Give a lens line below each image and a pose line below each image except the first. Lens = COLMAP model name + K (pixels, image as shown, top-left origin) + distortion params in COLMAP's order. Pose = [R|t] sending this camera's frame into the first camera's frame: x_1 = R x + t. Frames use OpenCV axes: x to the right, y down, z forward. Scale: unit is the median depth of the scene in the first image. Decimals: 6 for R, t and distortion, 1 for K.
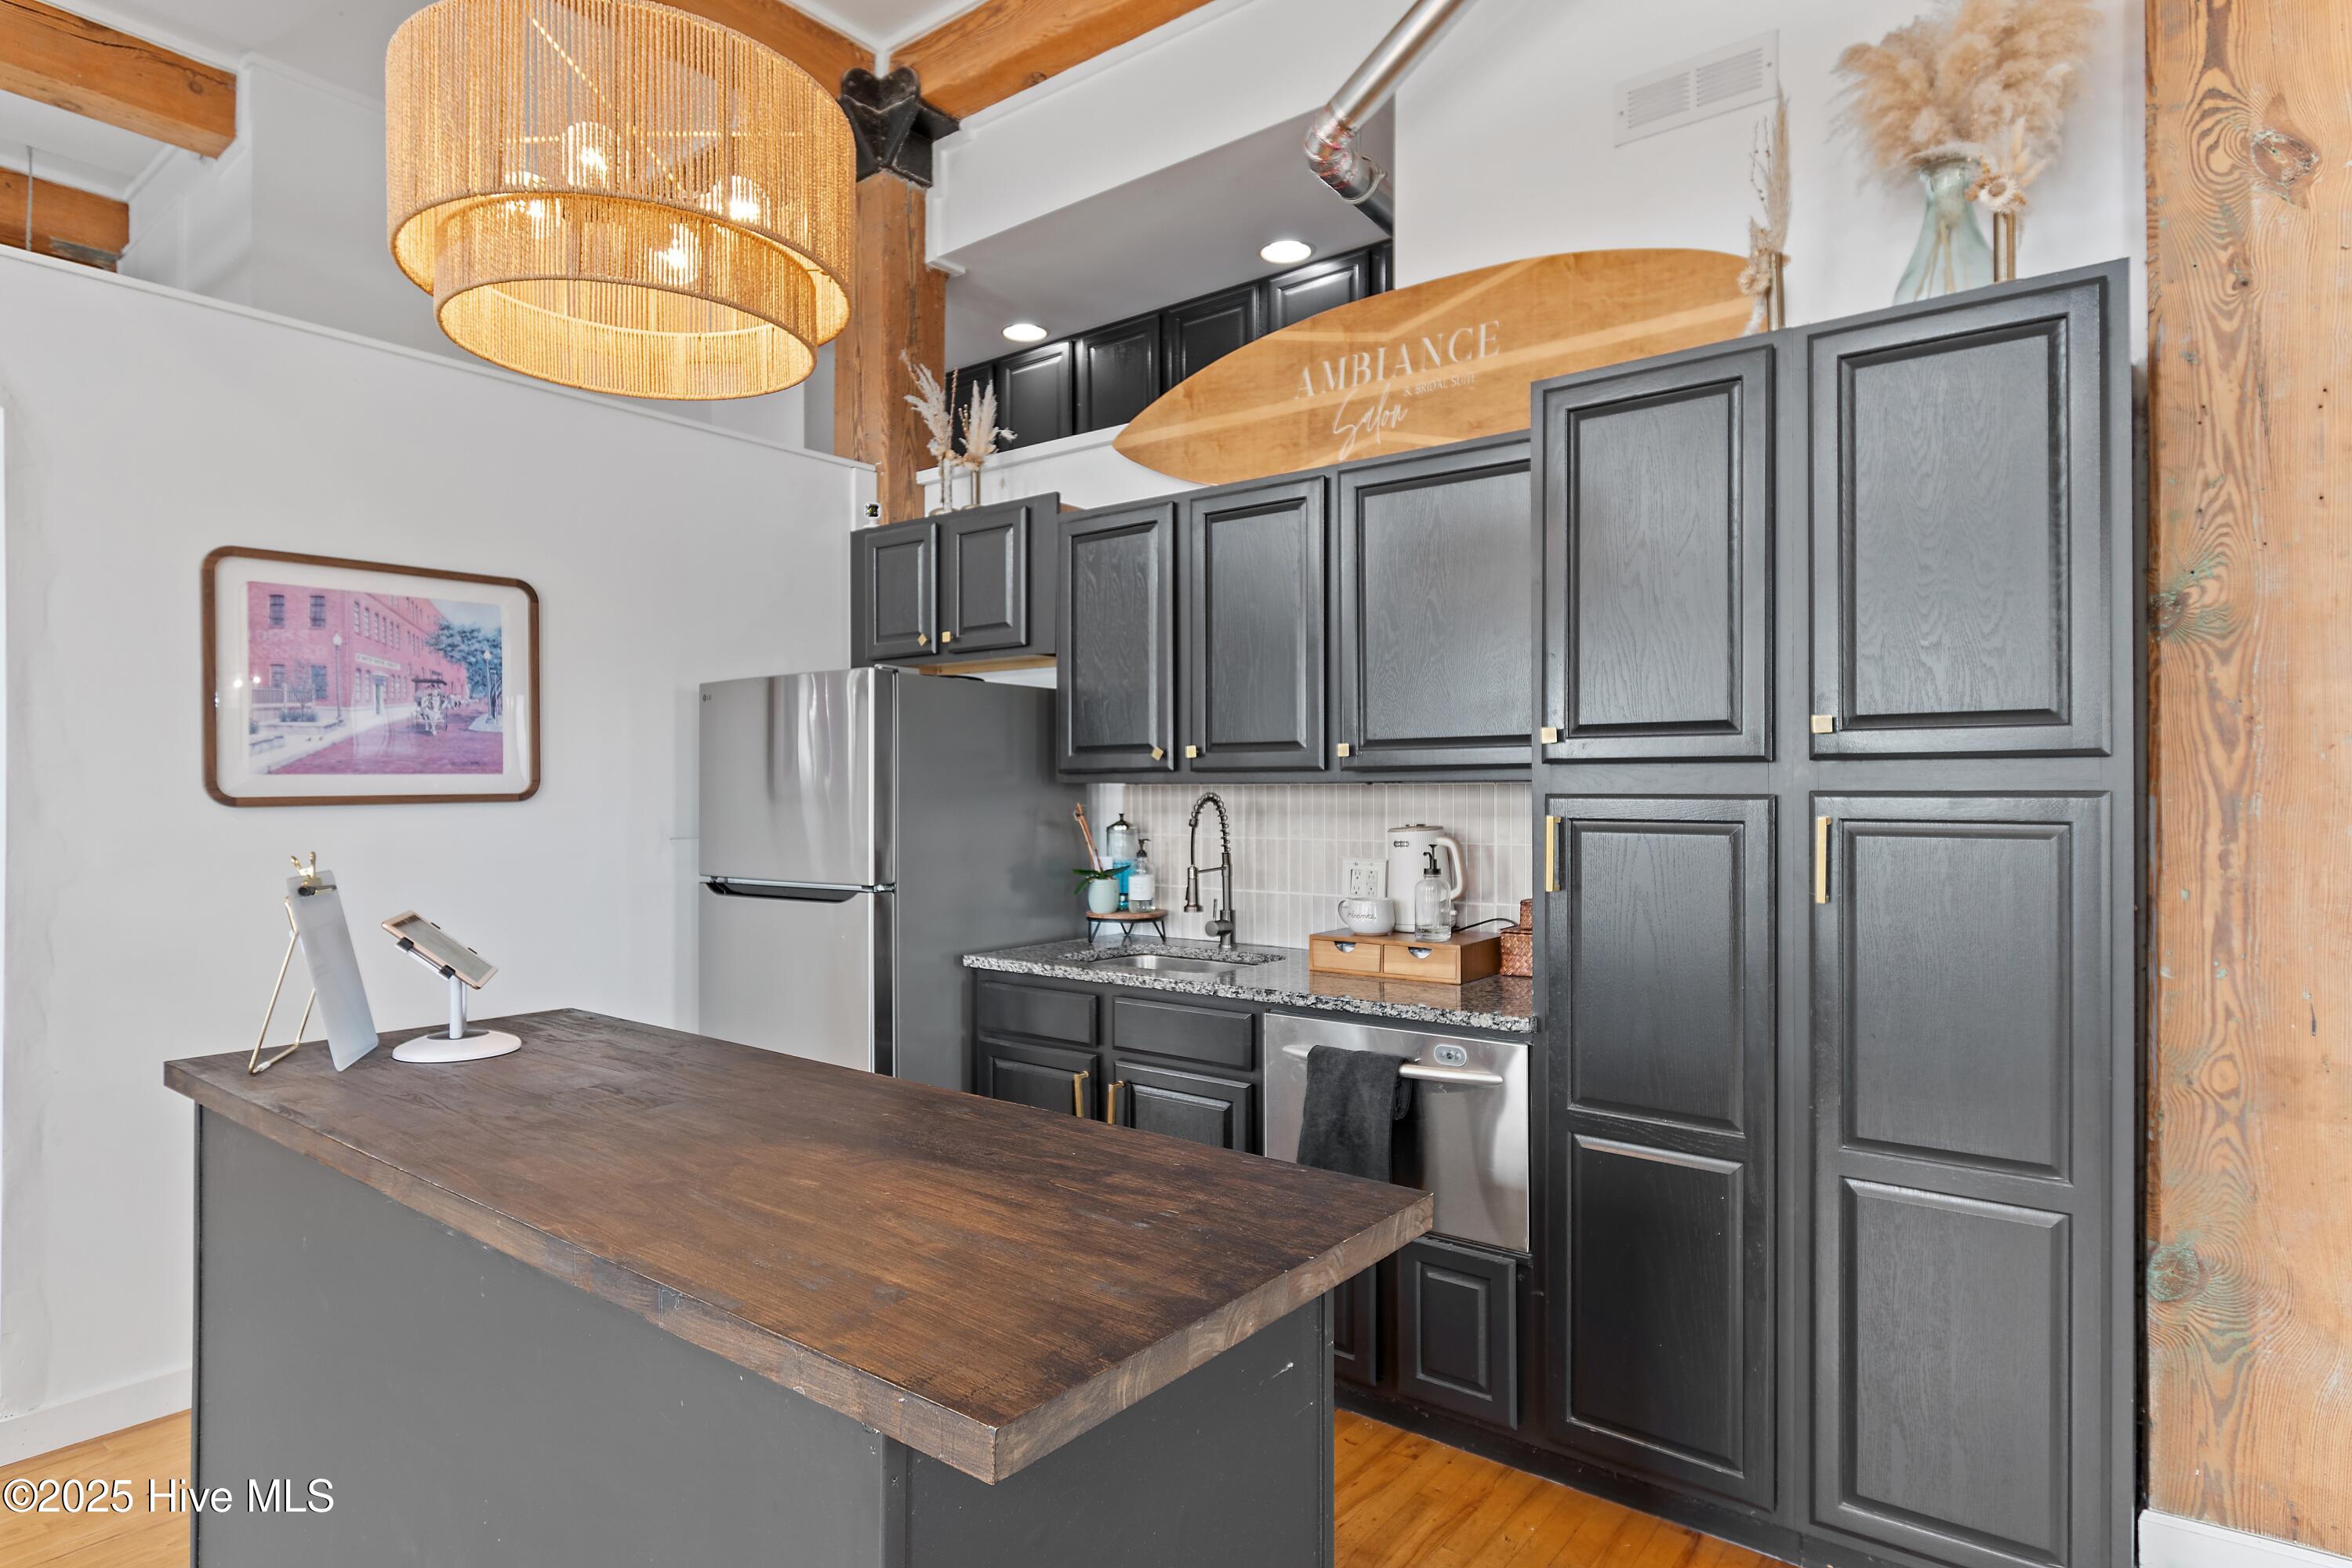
lens RADIAL K [[1279.9, 0, 1178.3], [0, 1279.9, 796.1], [0, 0, 1]] dist [0.002608, 0.001037]
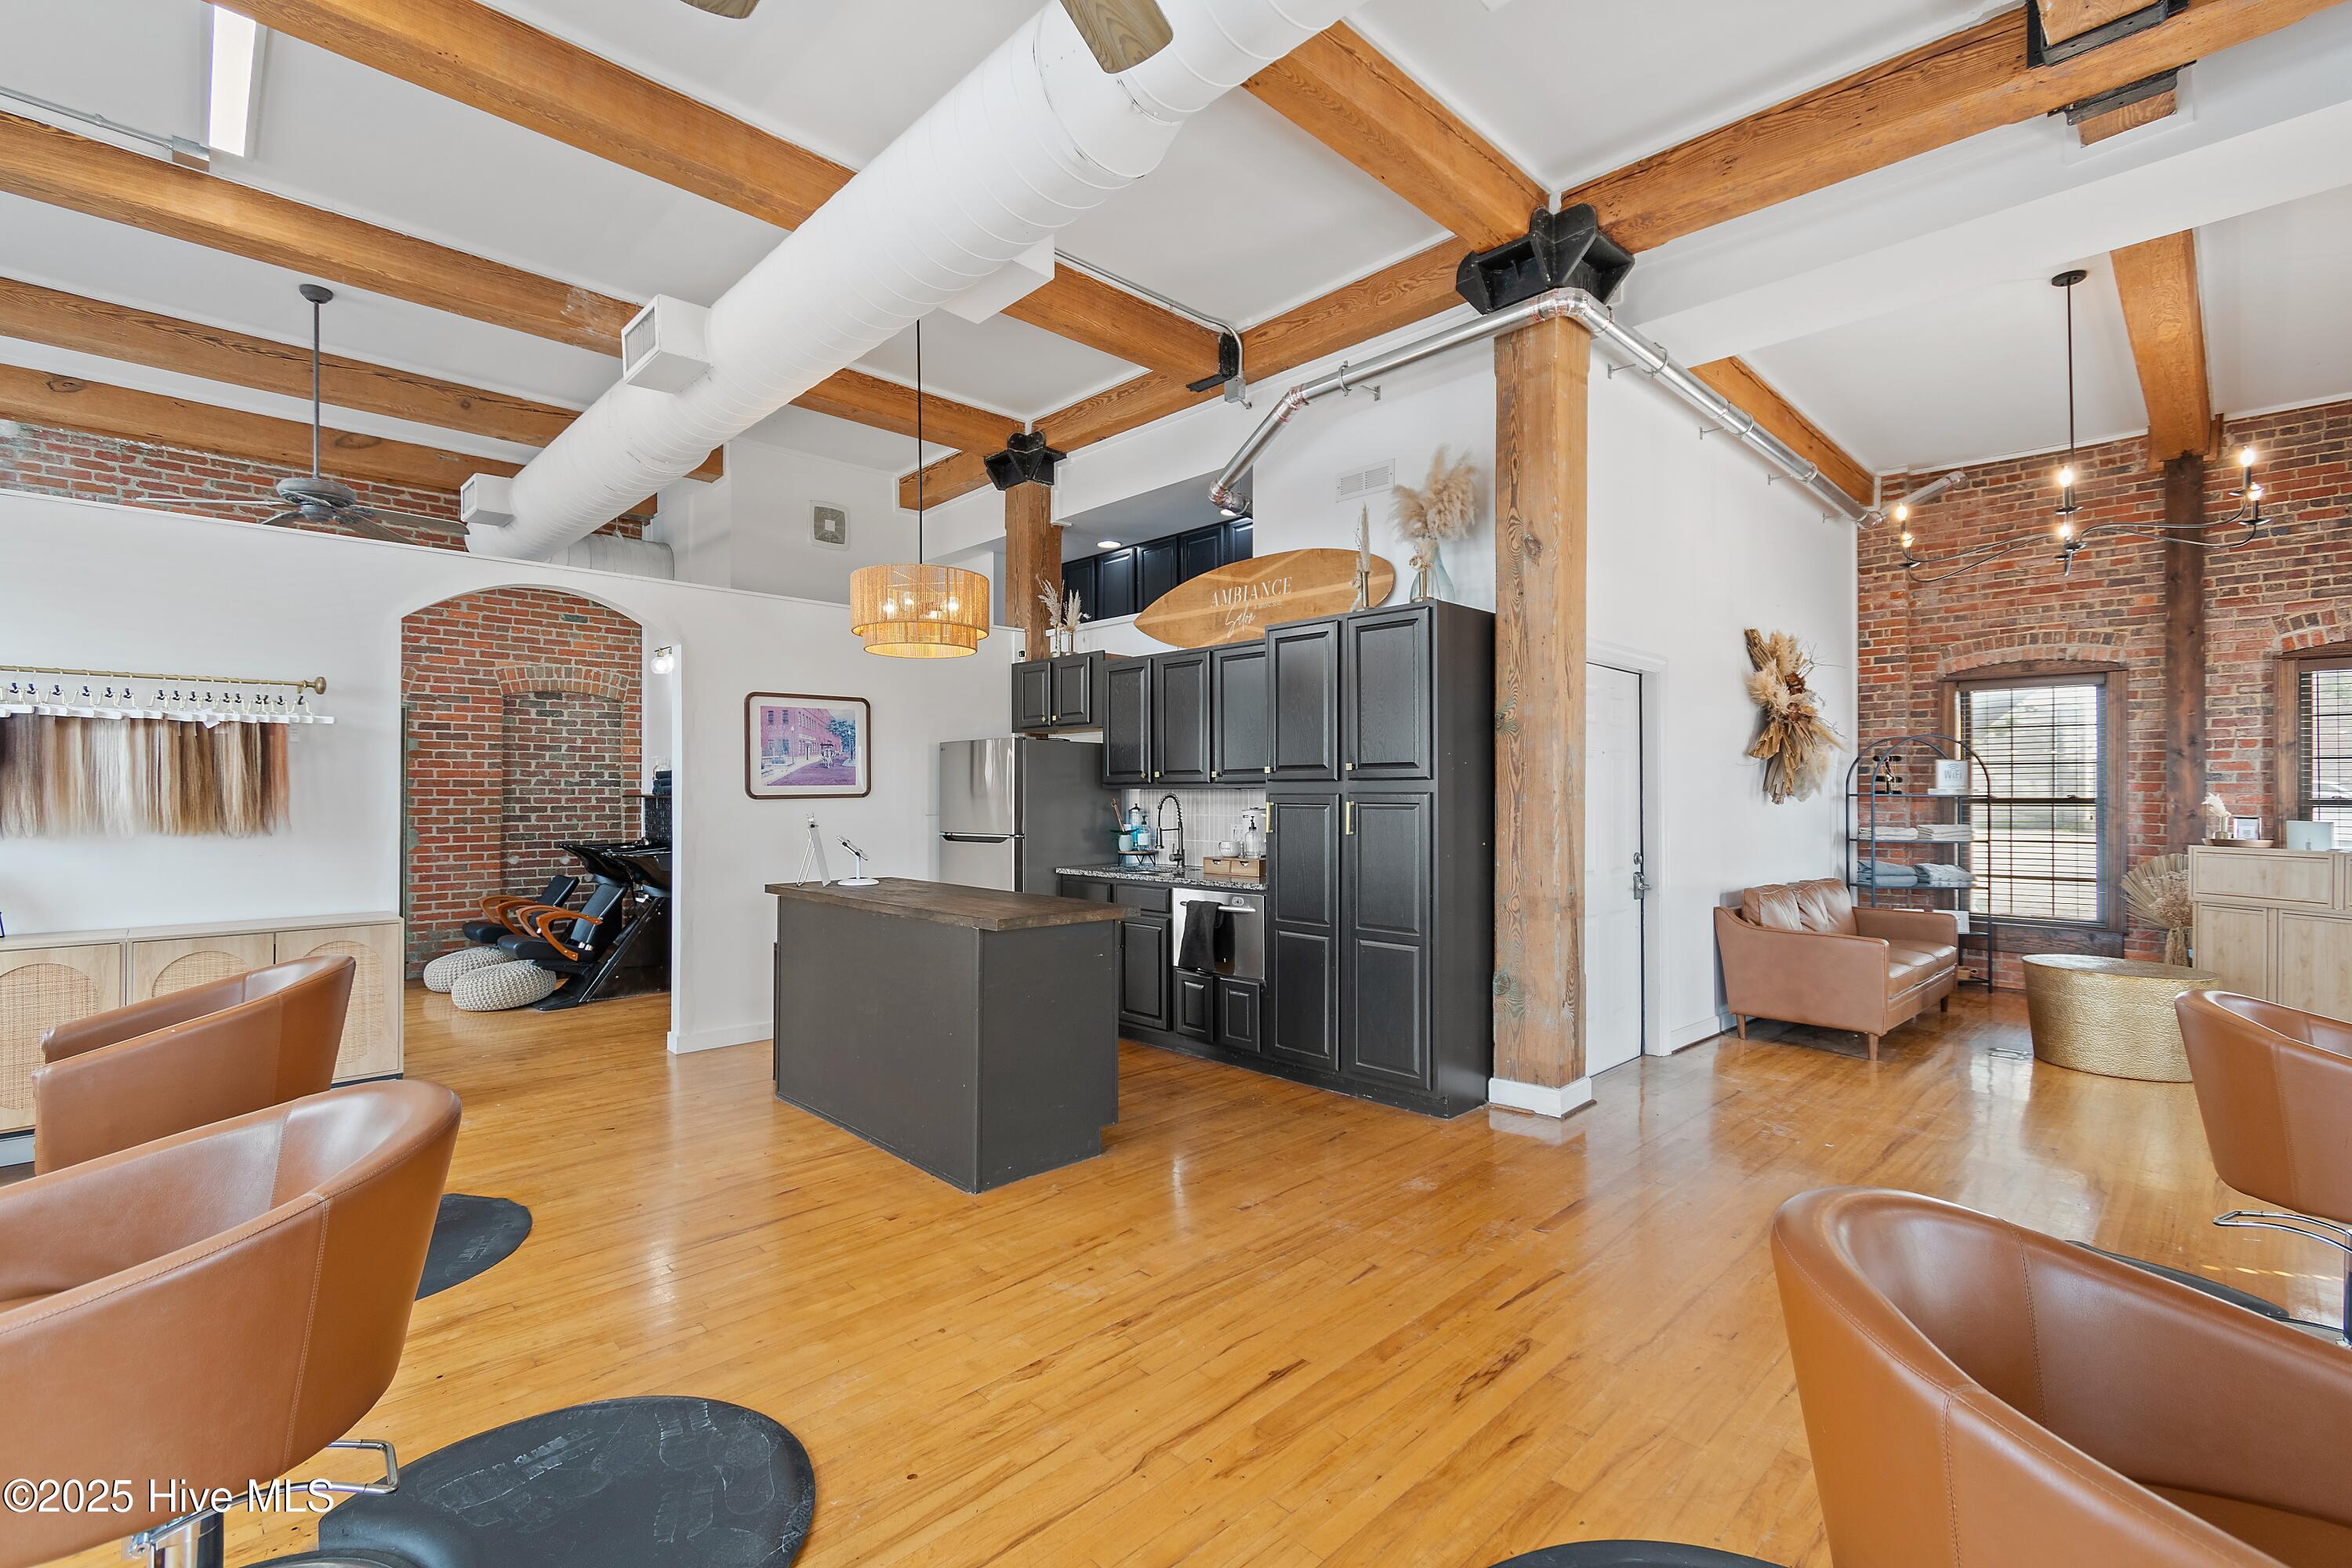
lens RADIAL K [[1047.4, 0, 1176.1], [0, 1047.4, 783.6], [0, 0, 1]] dist [0.007968, -0.002590]
pose [[0.990858, -0.002422, -0.134887, 0.268225], [0.000871, 0.999933, -0.011559, 0.001453], [0.134906, 0.011336, 0.990794, -0.720641]]
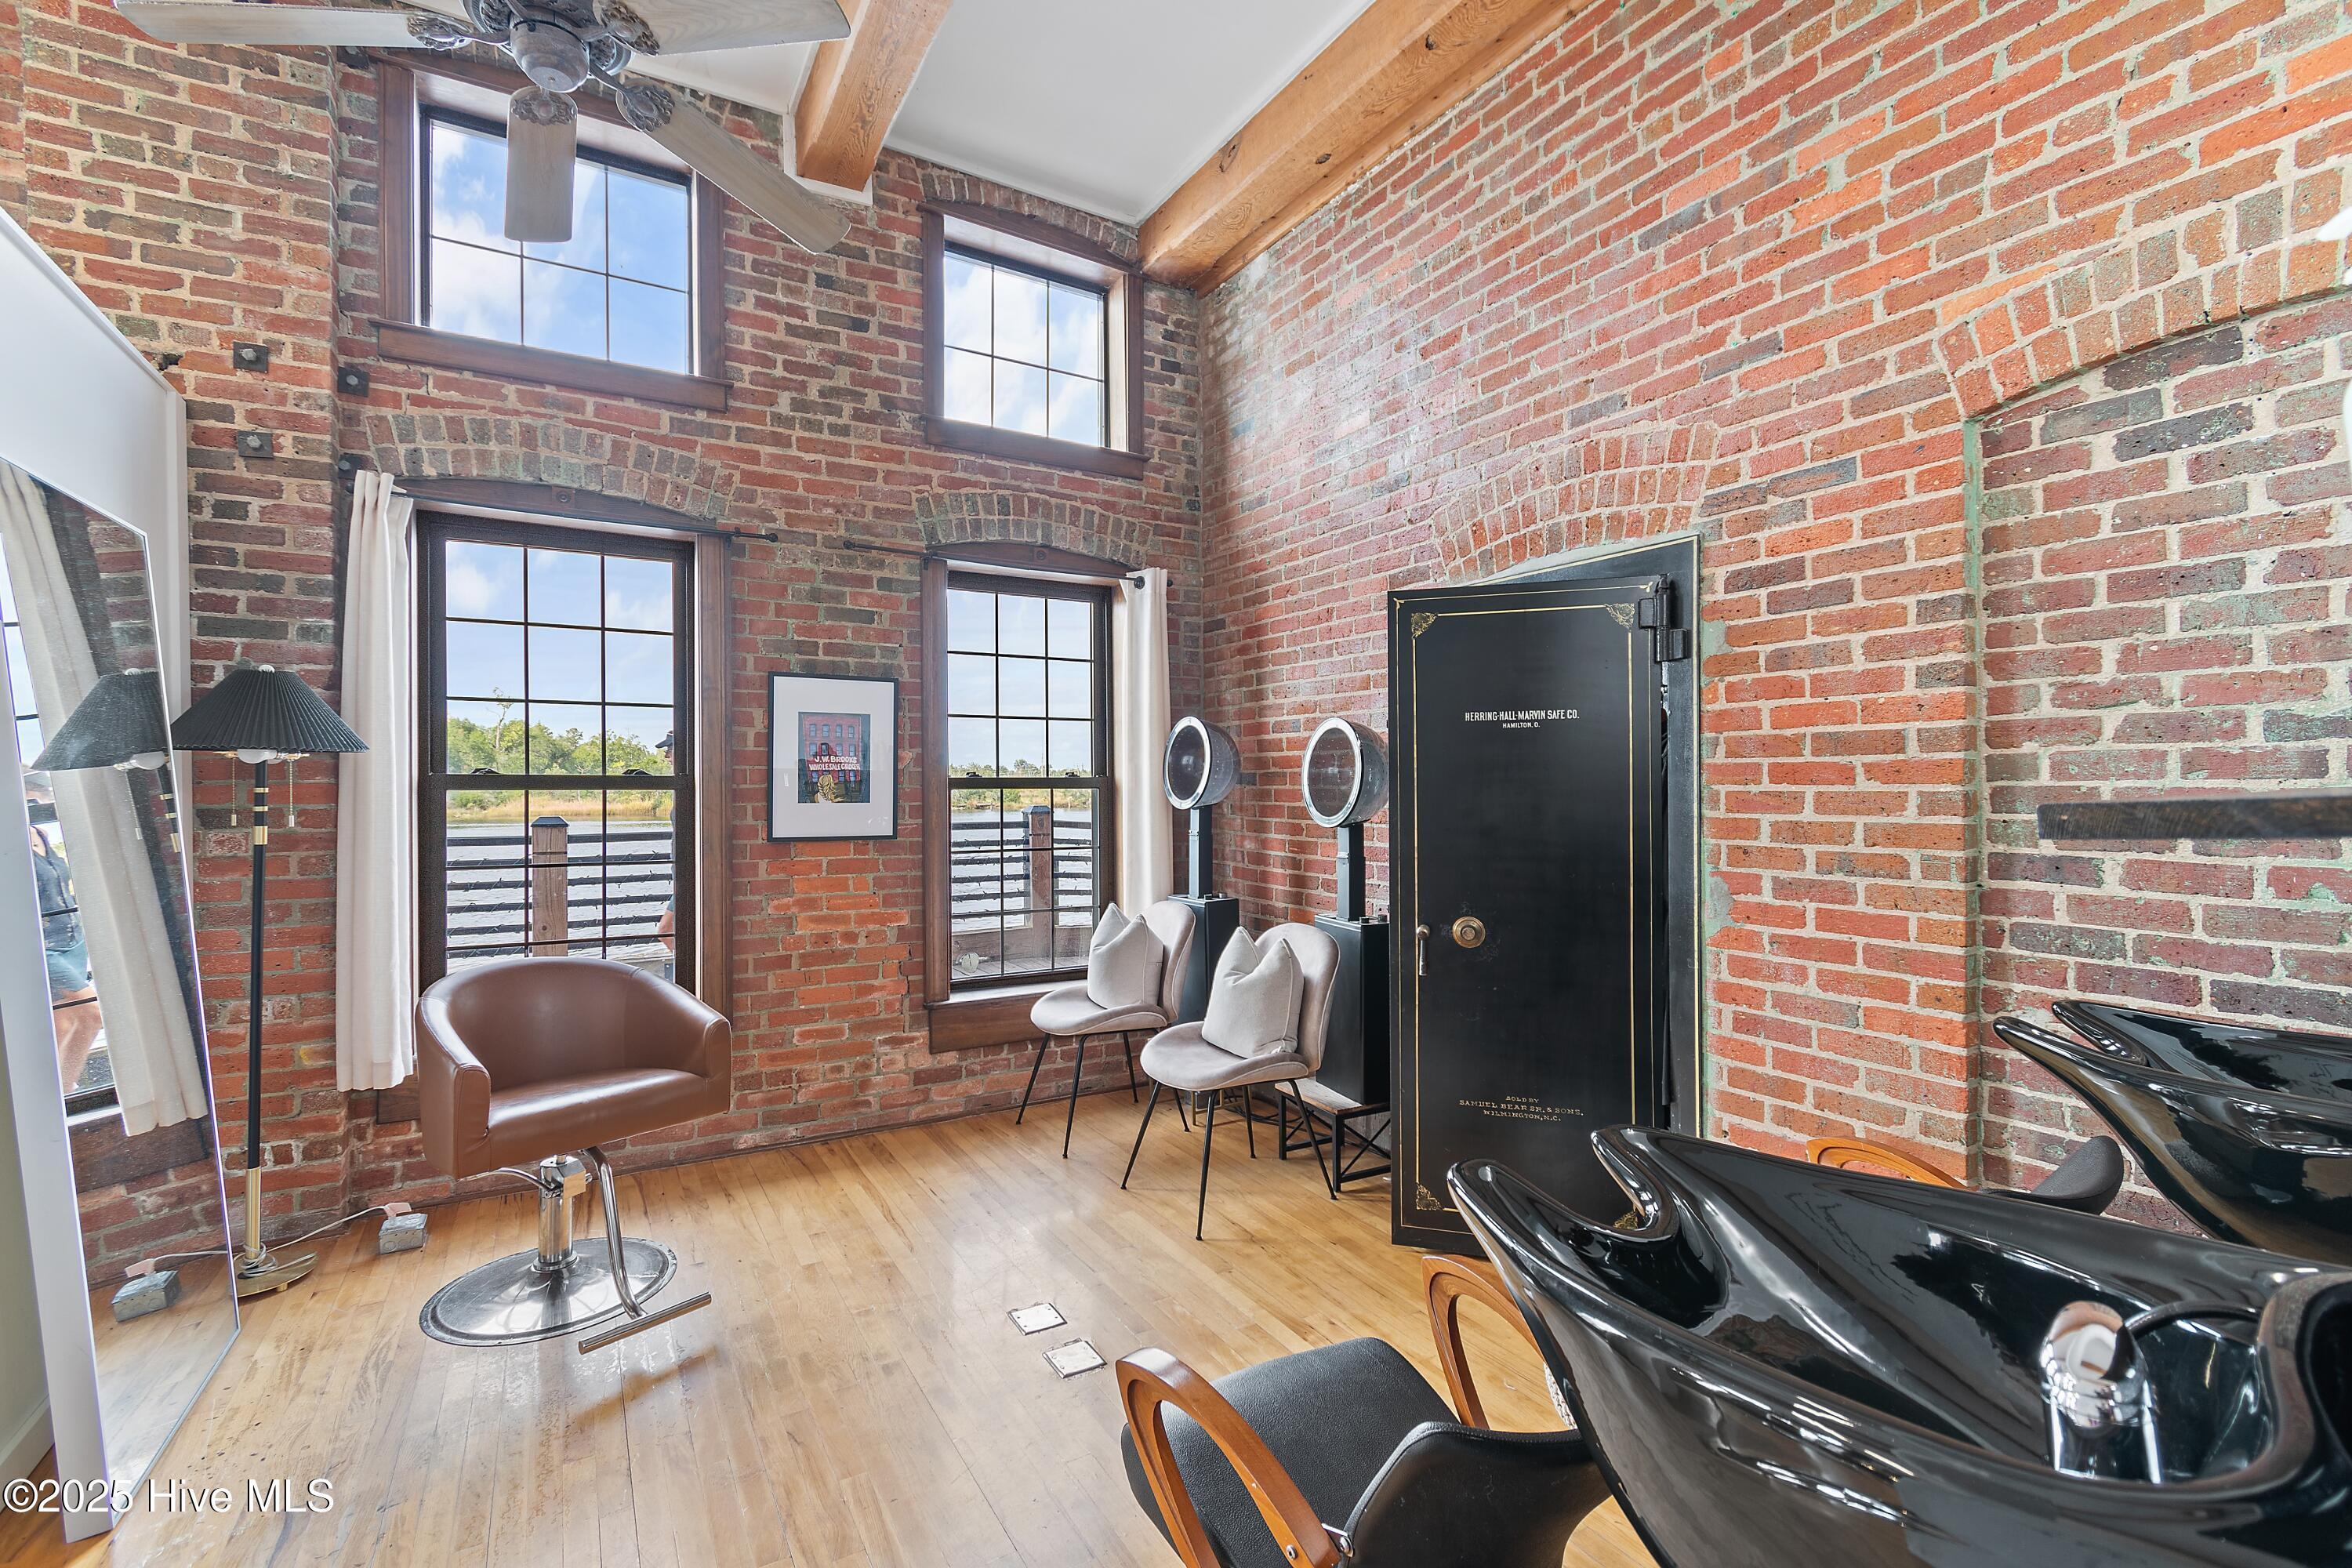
lens RADIAL K [[1047.4, 0, 1162.5], [0, 1047.4, 783.3], [0, 0, 1]] dist [0.007968, -0.002590]
pose [[-0.376818, 0.005096, -0.926273, -0.531525], [0.007562, 0.999968, 0.002425, -0.003538], [0.926257, -0.006091, -0.376844, 0.775821]]
